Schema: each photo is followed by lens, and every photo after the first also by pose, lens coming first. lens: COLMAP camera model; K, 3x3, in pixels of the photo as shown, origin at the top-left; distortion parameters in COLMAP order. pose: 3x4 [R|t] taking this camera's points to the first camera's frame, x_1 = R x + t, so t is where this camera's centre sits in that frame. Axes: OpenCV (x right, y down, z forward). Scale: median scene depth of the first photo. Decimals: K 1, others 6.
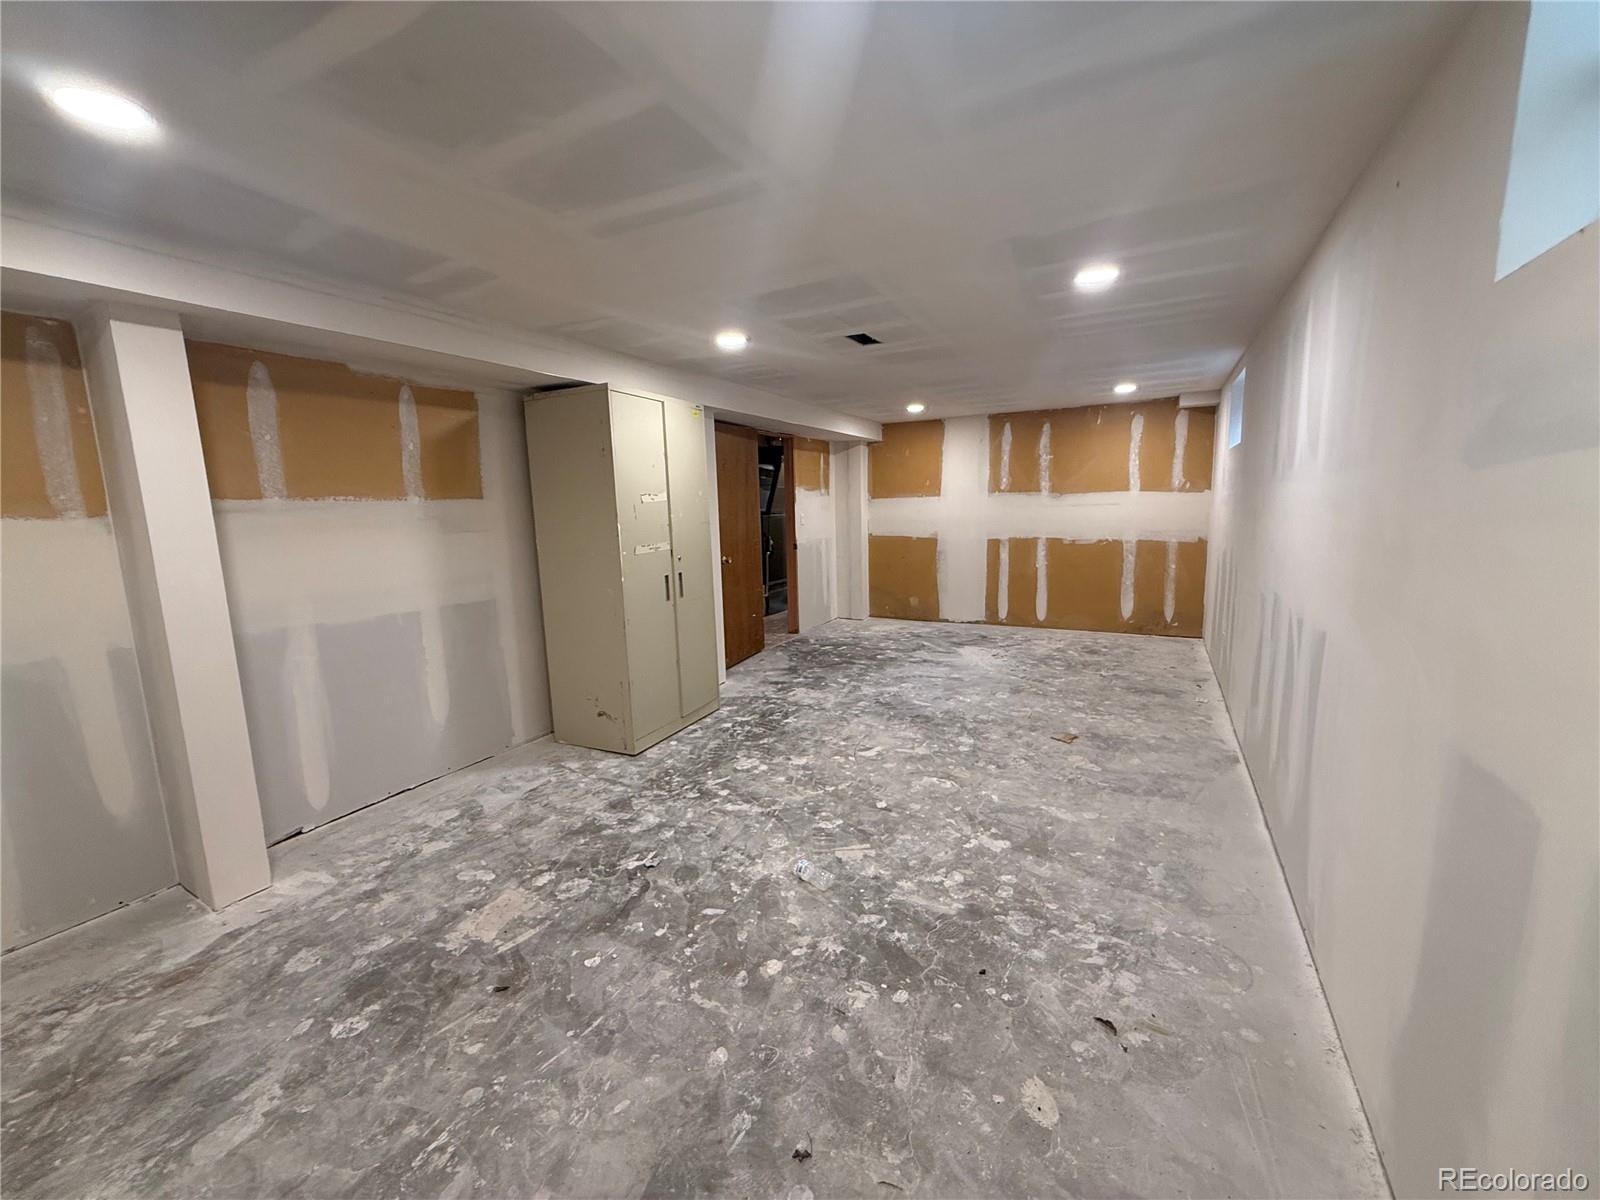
lens RADIAL K [[636.8, 0, 799.7], [0, 636.8, 599.1], [0, 0, 1]] dist [0.000819, -0.000158]
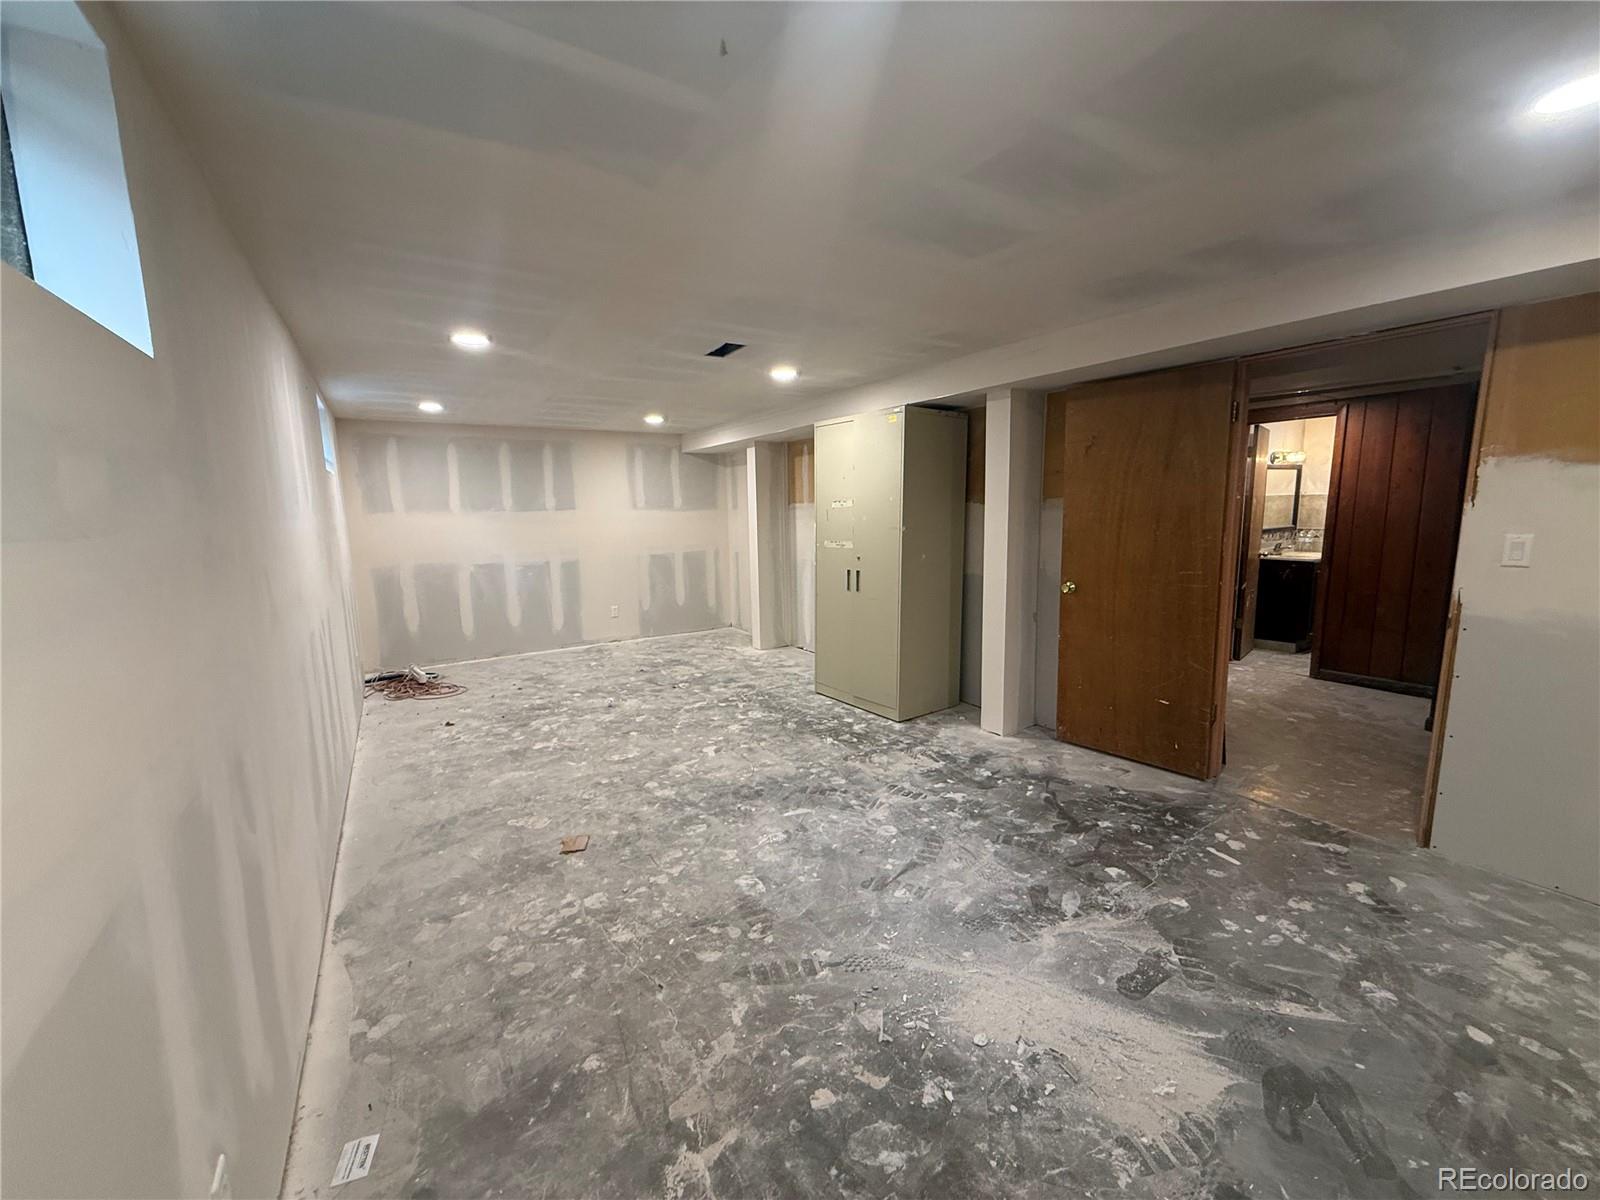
lens RADIAL K [[636.8, 0, 796.5], [0, 636.8, 598.6], [0, 0, 1]] dist [0.000819, -0.000158]
pose [[-0.486115, 0.160247, -0.859077, 0.837447], [-0.097327, 0.967000, 0.235452, -0.247112], [0.868458, 0.198069, -0.454477, 1.426407]]
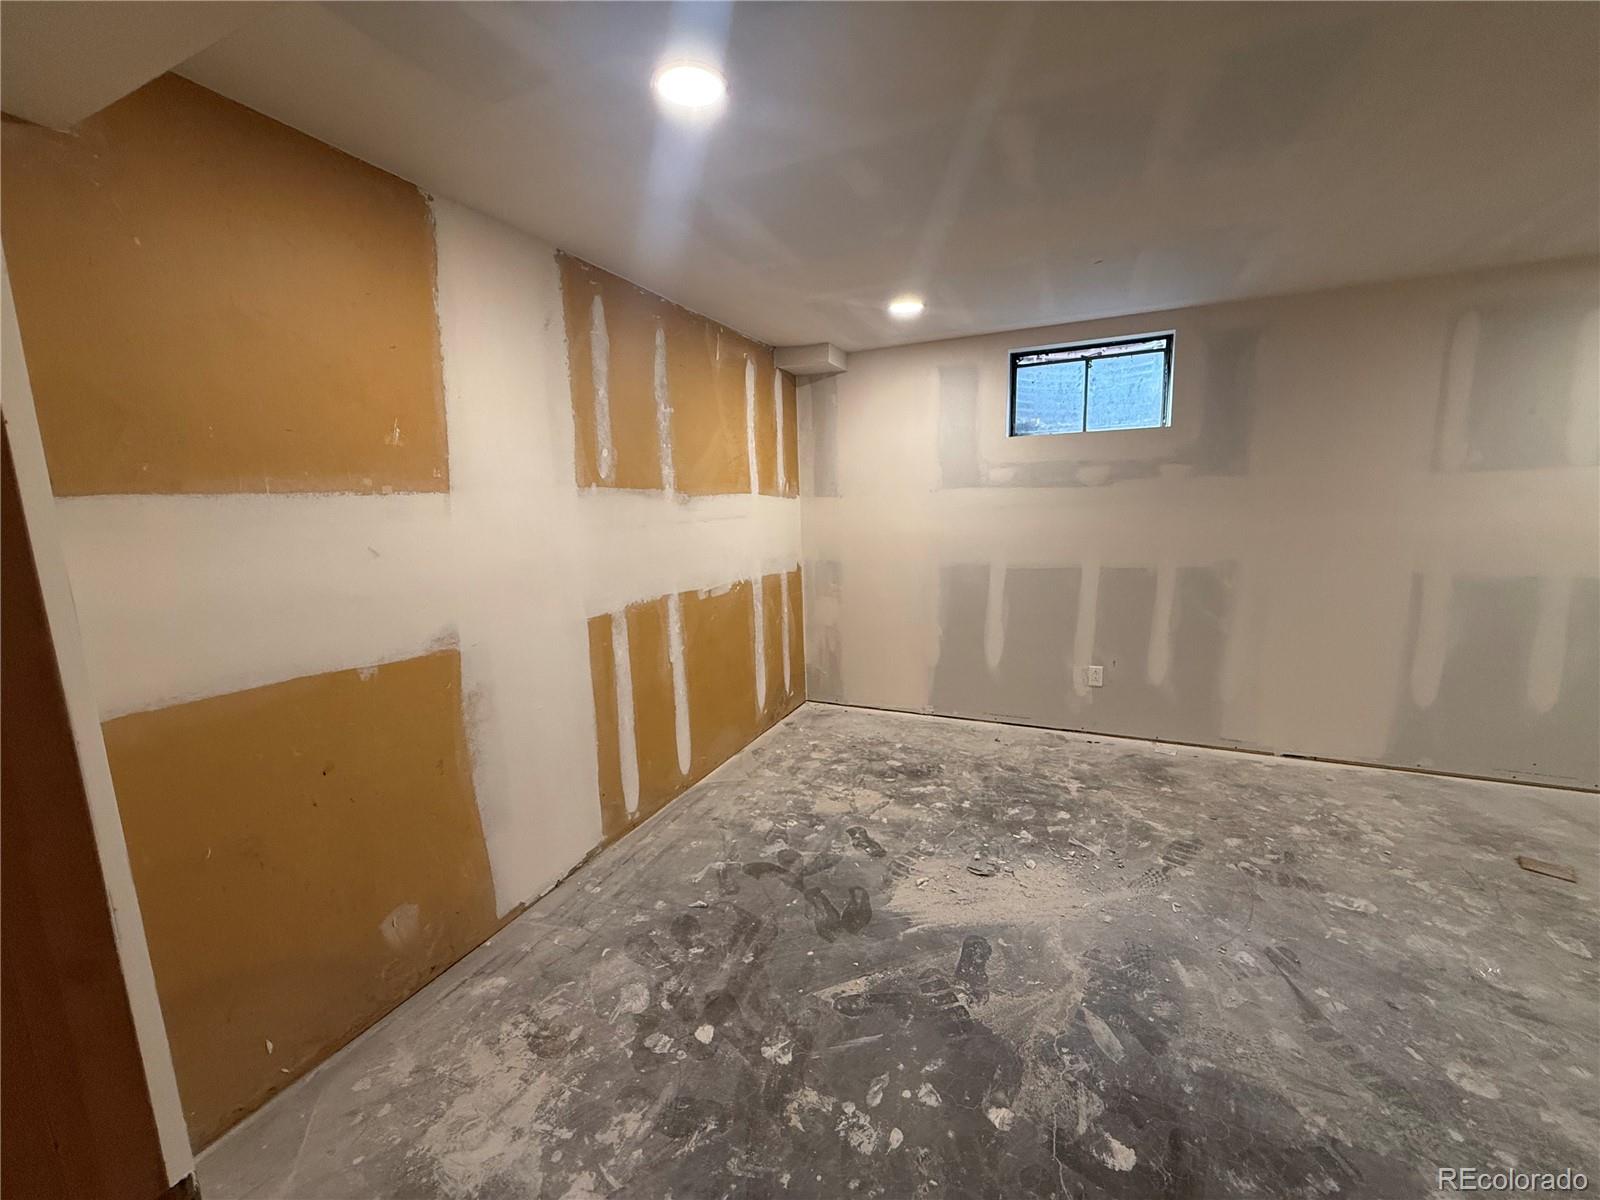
lens RADIAL K [[636.8, 0, 798.6], [0, 636.8, 598.2], [0, 0, 1]] dist [0.000819, -0.000158]
pose [[-0.067818, -0.121302, 0.990296, -0.103025], [0.178252, 0.975138, 0.131652, -0.231887], [-0.981645, 0.185451, -0.044510, 1.594796]]
